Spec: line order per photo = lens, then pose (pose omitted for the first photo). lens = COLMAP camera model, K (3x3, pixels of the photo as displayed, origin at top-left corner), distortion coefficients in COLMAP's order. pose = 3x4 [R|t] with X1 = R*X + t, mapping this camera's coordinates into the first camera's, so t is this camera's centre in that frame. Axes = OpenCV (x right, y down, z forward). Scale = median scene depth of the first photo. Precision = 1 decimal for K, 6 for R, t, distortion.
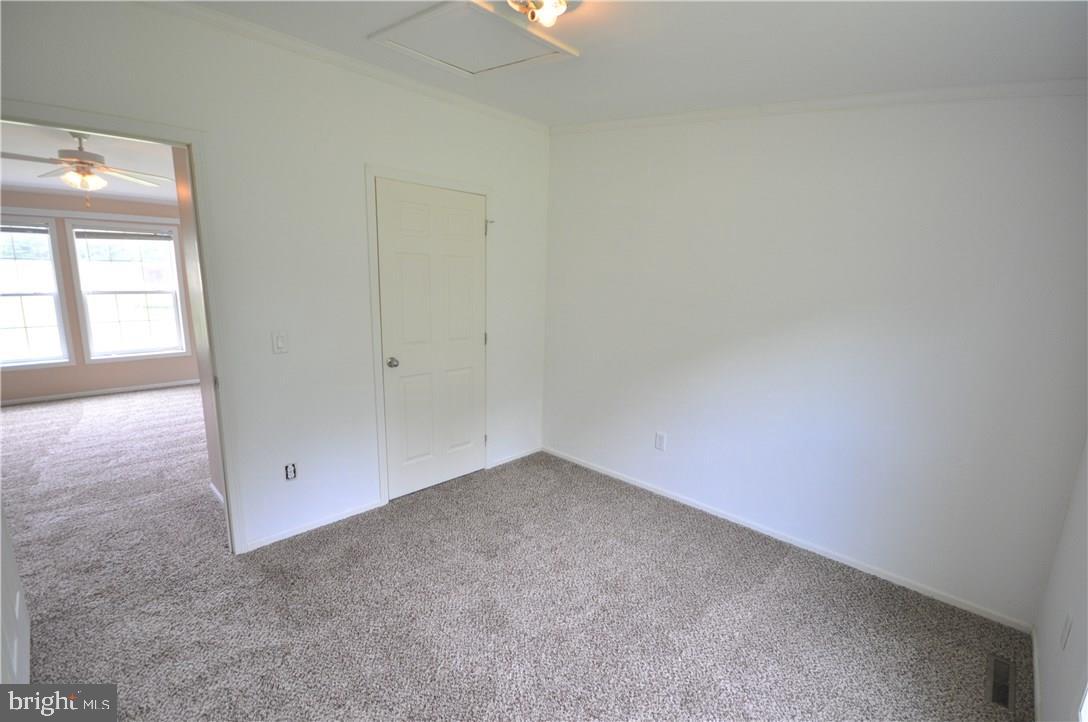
lens RADIAL K [[478.4, 0, 544.9], [0, 478.4, 365.6], [0, 0, 1]] dist [0.009151, -0.008119]
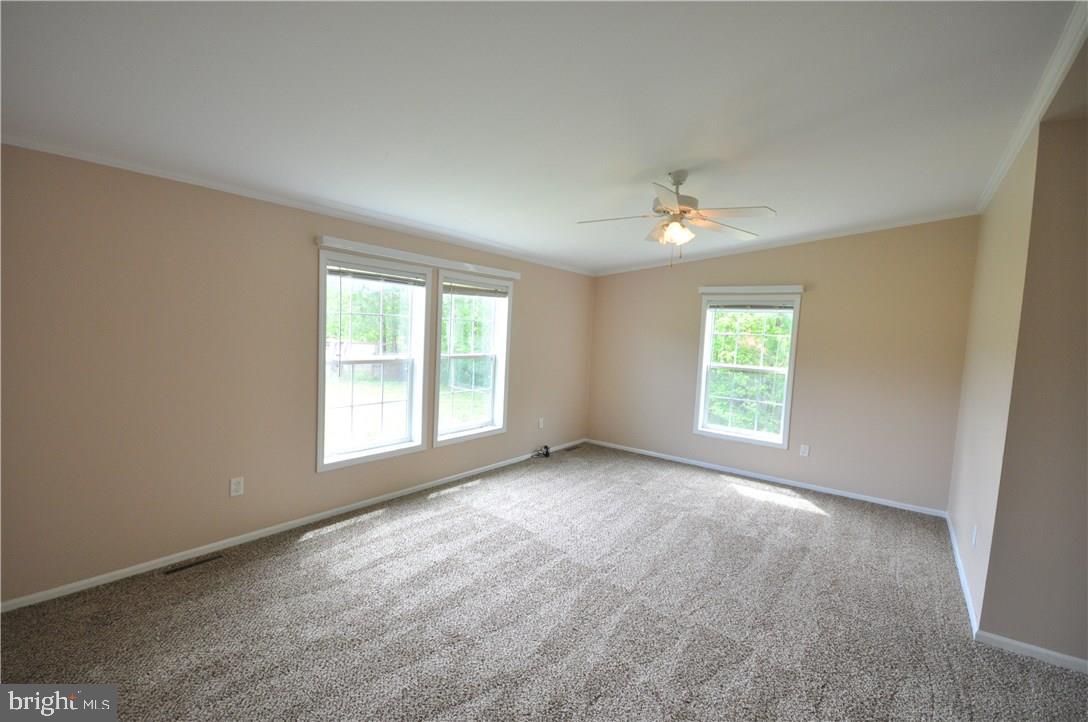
lens RADIAL K [[474.8, 0, 541.6], [0, 474.8, 367.3], [0, 0, 1]] dist [-0.000489, -0.000010]
pose [[0.990934, 0.013365, 0.133684, -0.938795], [-0.000180, 0.995171, -0.098158, -0.061791], [-0.134351, 0.097244, 0.986151, 0.196539]]
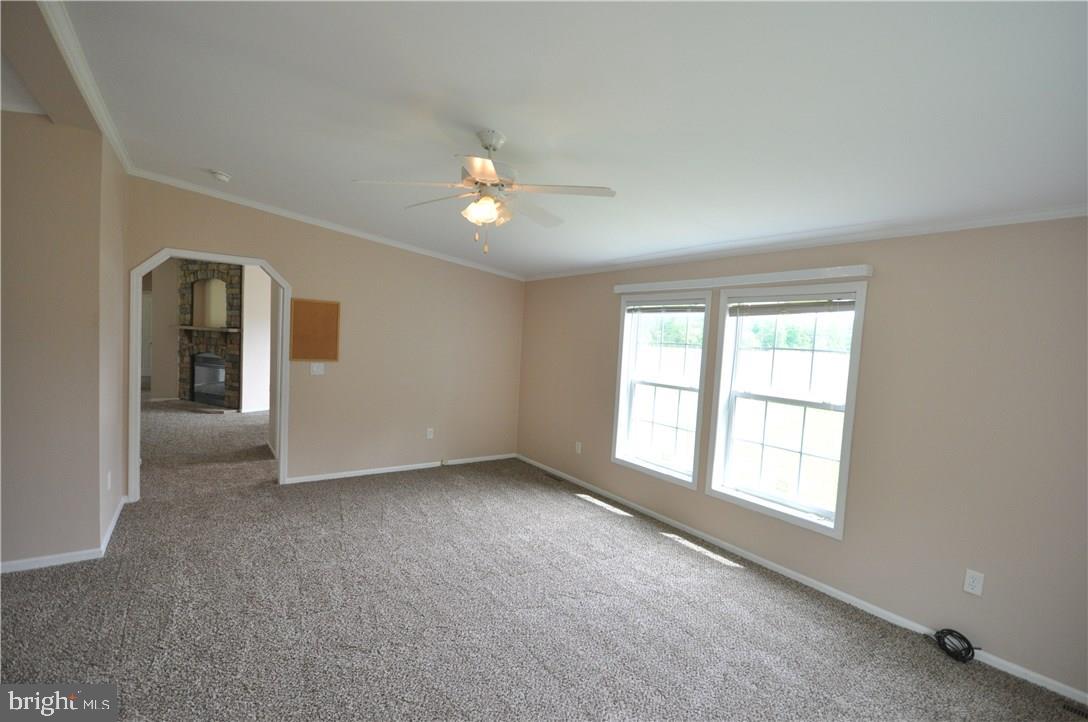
lens RADIAL K [[478.4, 0, 544.9], [0, 478.4, 365.6], [0, 0, 1]] dist [0.009151, -0.008119]
pose [[-0.160915, 0.022396, -0.986714, -0.255567], [-0.237473, 0.969494, 0.060732, -0.179101], [0.957973, 0.244091, -0.150687, 0.886270]]
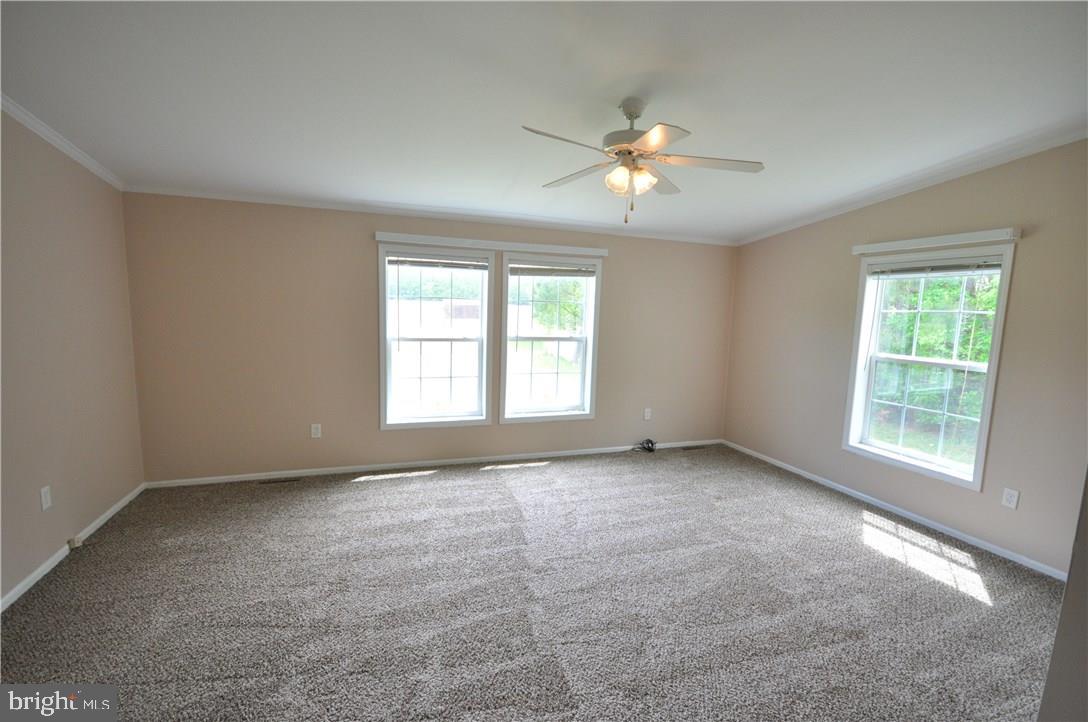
lens RADIAL K [[478.4, 0, 544.9], [0, 478.4, 365.6], [0, 0, 1]] dist [0.009151, -0.008119]
pose [[0.899989, 0.055936, -0.432308, -0.562784], [-0.087992, 0.994630, -0.054488, -0.068699], [0.426938, 0.087079, 0.900078, 0.289241]]
